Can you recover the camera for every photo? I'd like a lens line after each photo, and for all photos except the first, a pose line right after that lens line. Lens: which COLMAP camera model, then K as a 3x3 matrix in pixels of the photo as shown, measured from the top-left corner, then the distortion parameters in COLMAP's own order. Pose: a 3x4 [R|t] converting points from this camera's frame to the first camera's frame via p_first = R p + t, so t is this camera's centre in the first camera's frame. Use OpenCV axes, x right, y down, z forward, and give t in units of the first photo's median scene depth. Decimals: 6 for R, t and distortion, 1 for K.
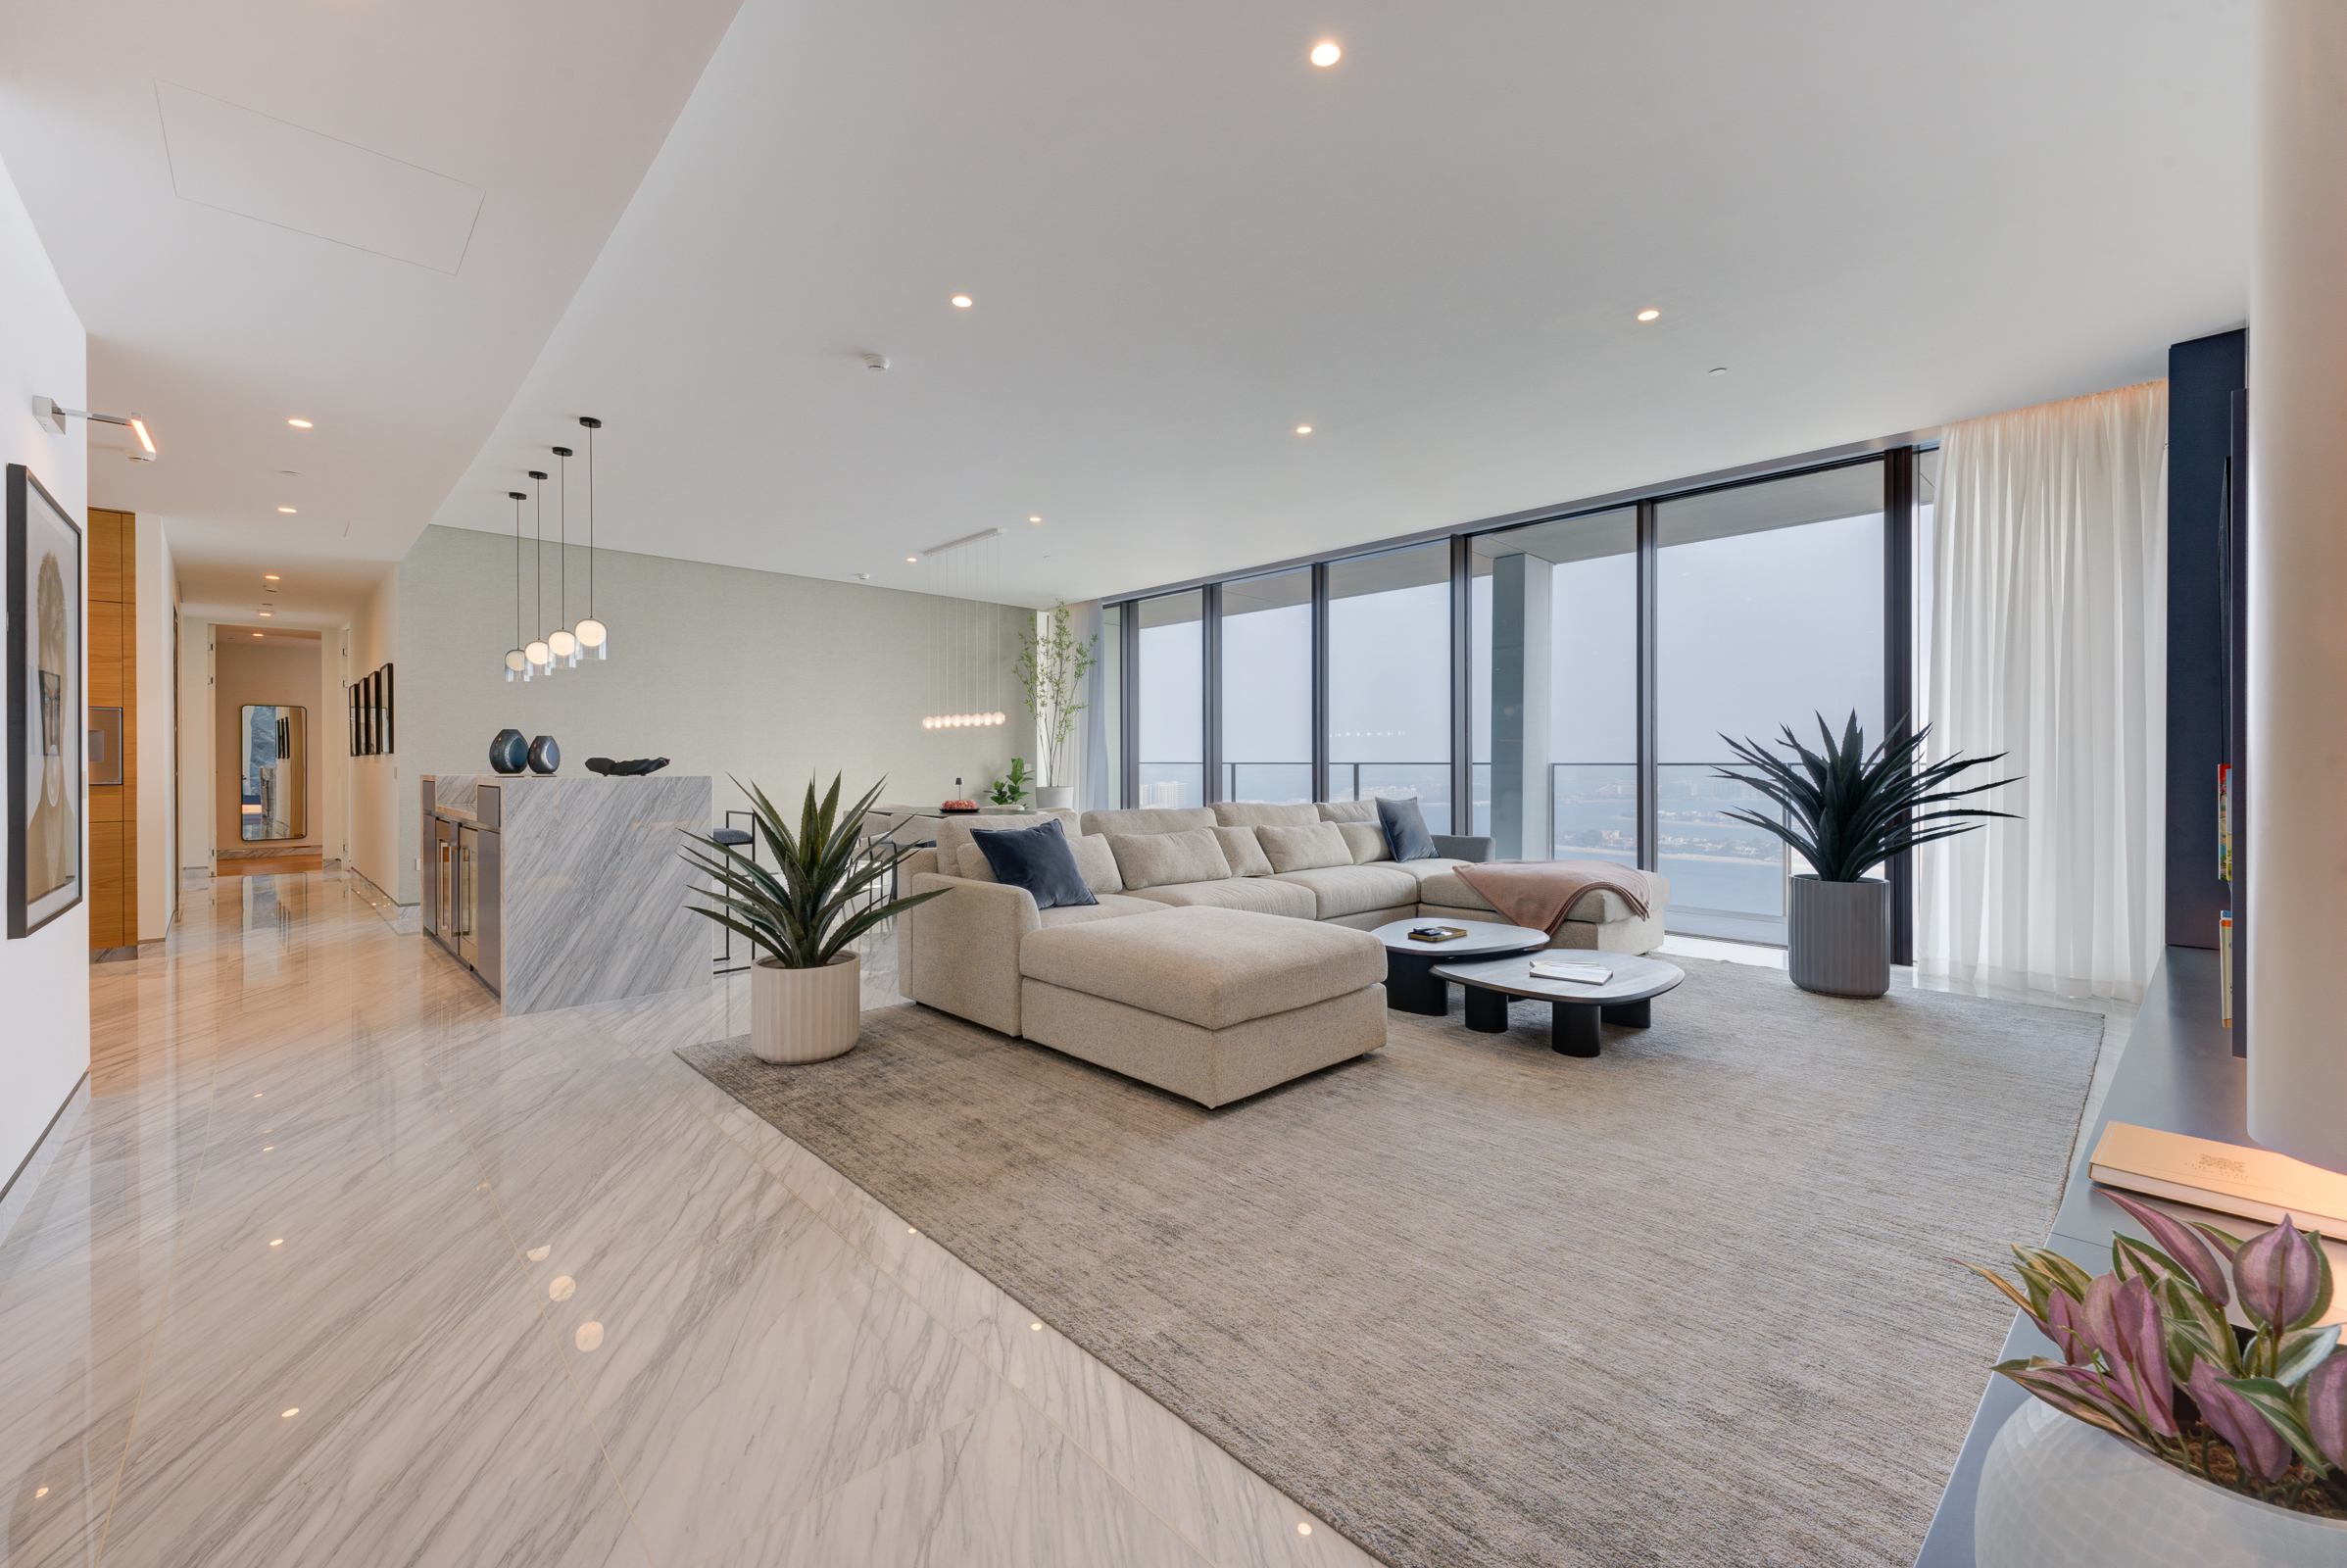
lens RADIAL K [[947.8, 0, 1189.0], [0, 947.8, 776.4], [0, 0, 1]] dist [0.019860, -0.005375]
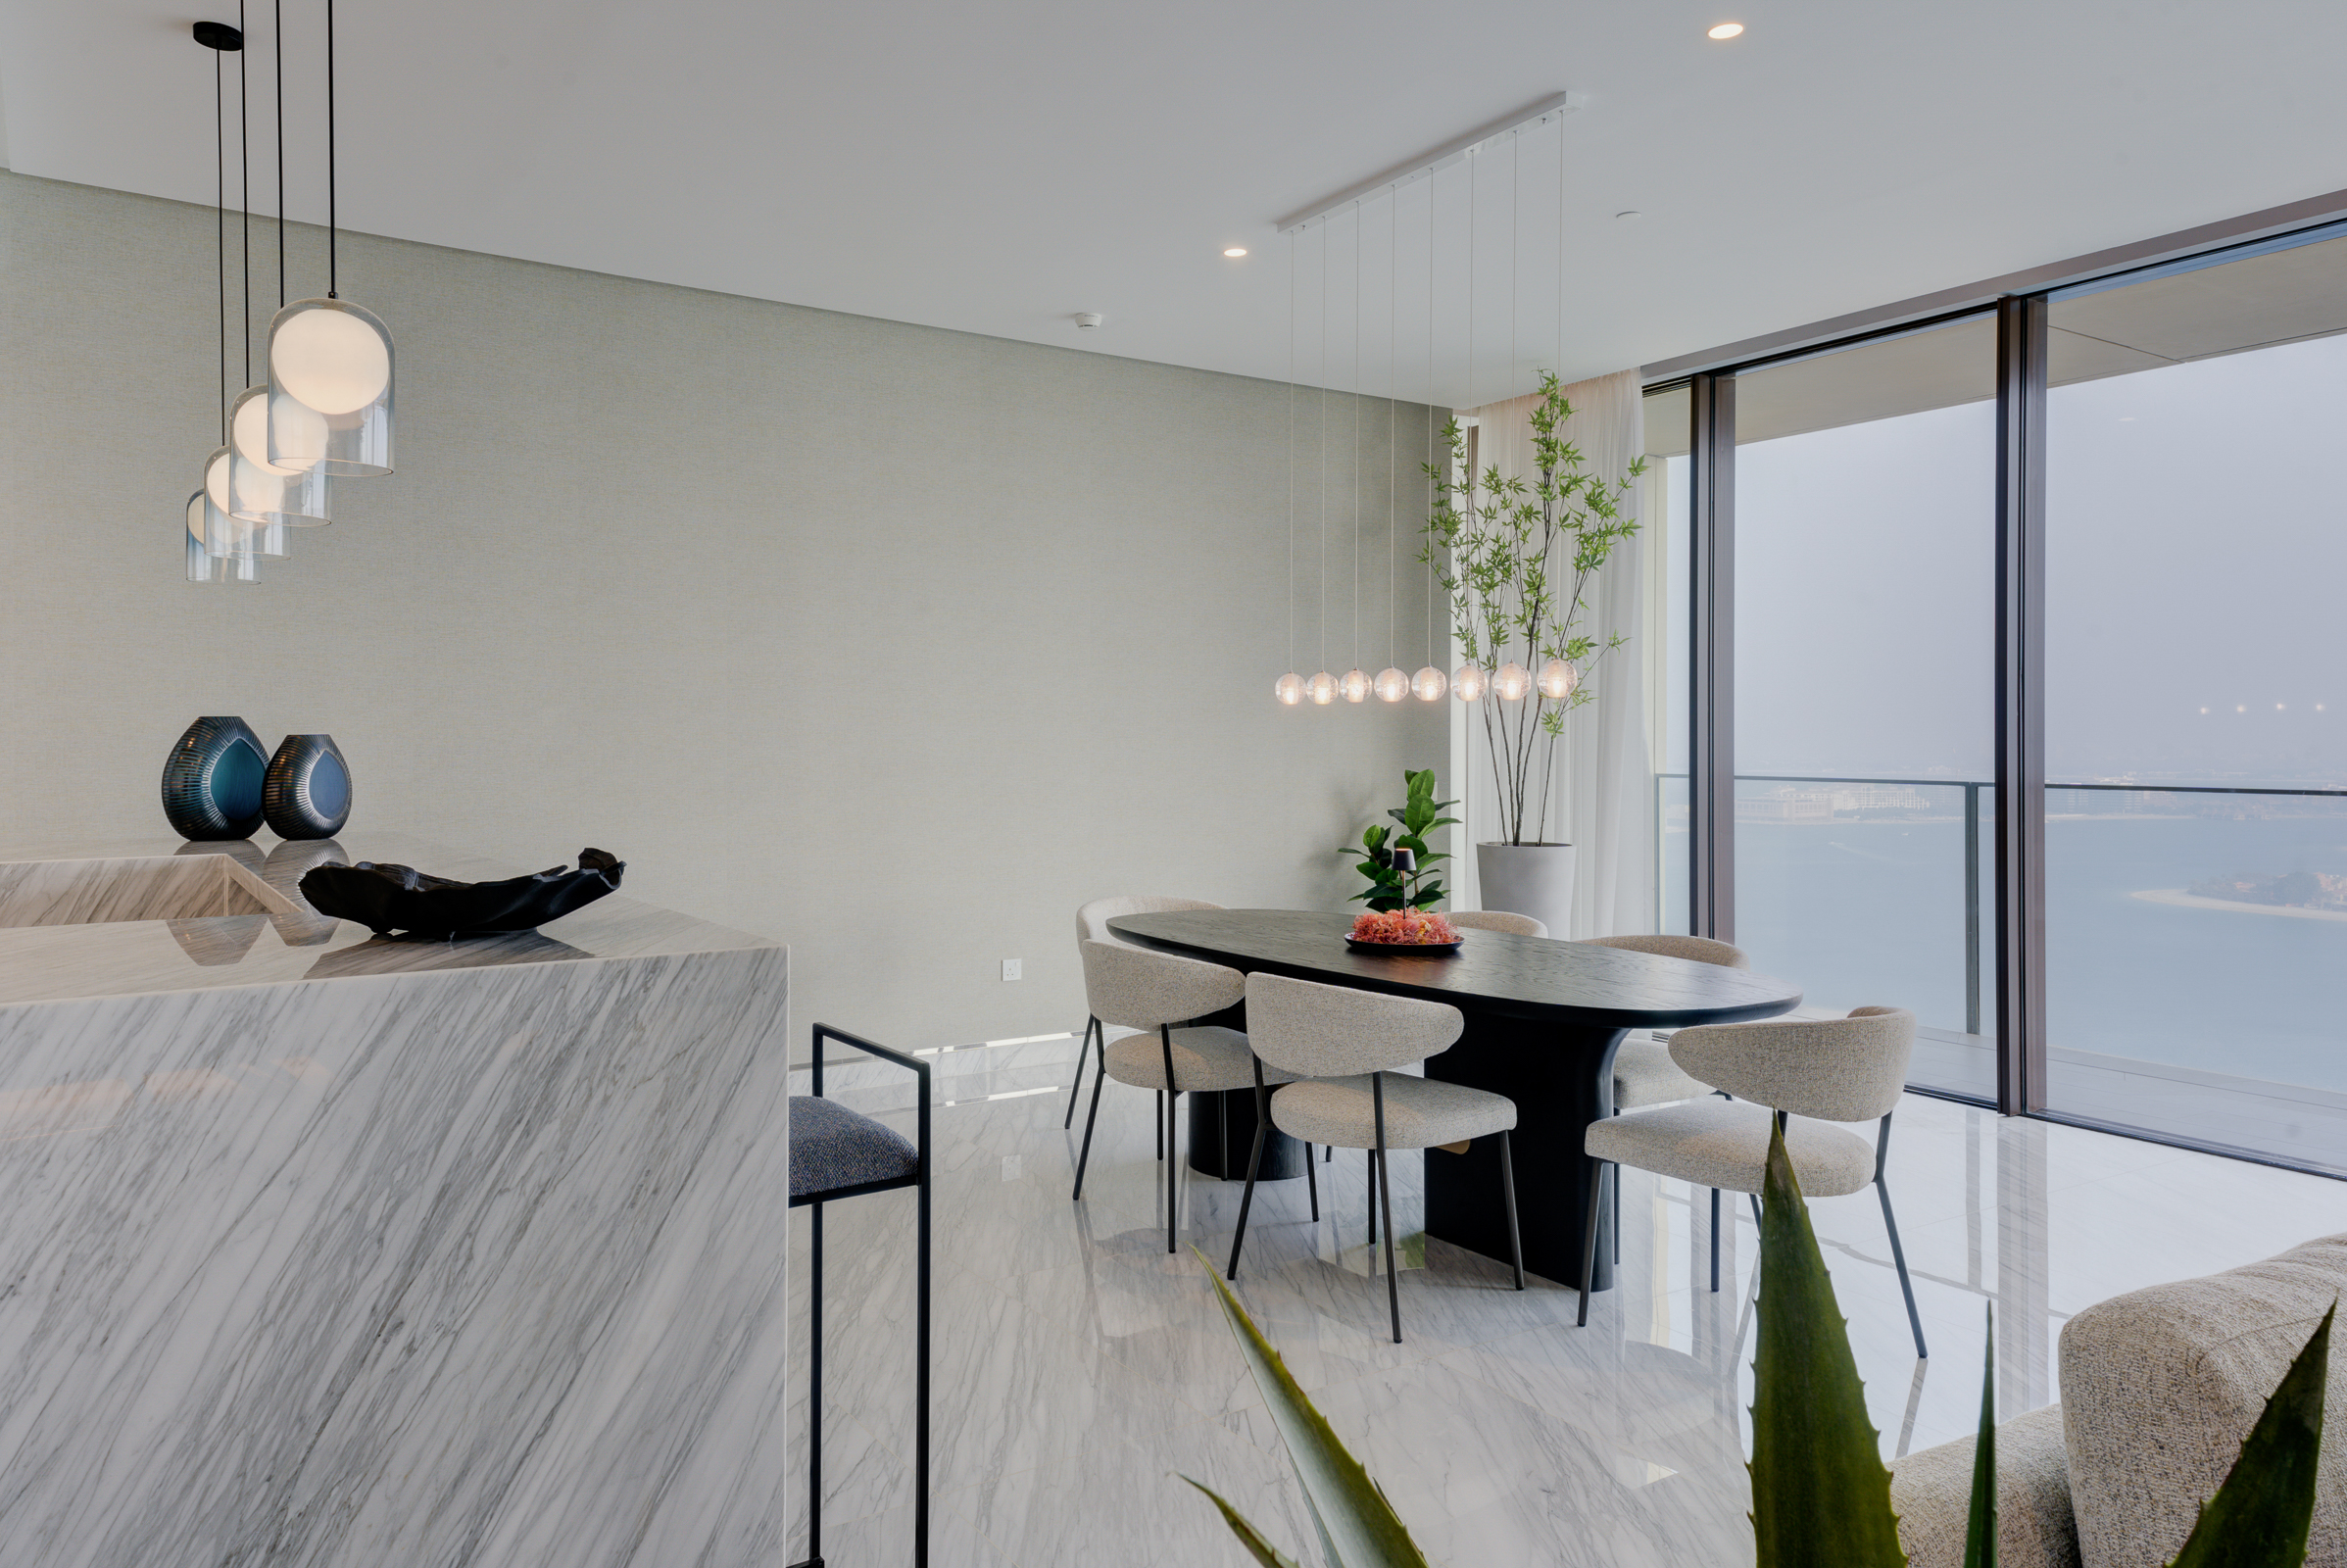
lens RADIAL K [[1620.4, 0, 1175.7], [0, 1620.4, 758.3], [0, 0, 1]] dist [0.061144, -0.000623]
pose [[0.983166, 0.005792, -0.182621, -0.180945], [-0.006141, 0.999980, -0.001345, -0.025869], [0.182610, 0.002443, 0.983182, 0.337613]]
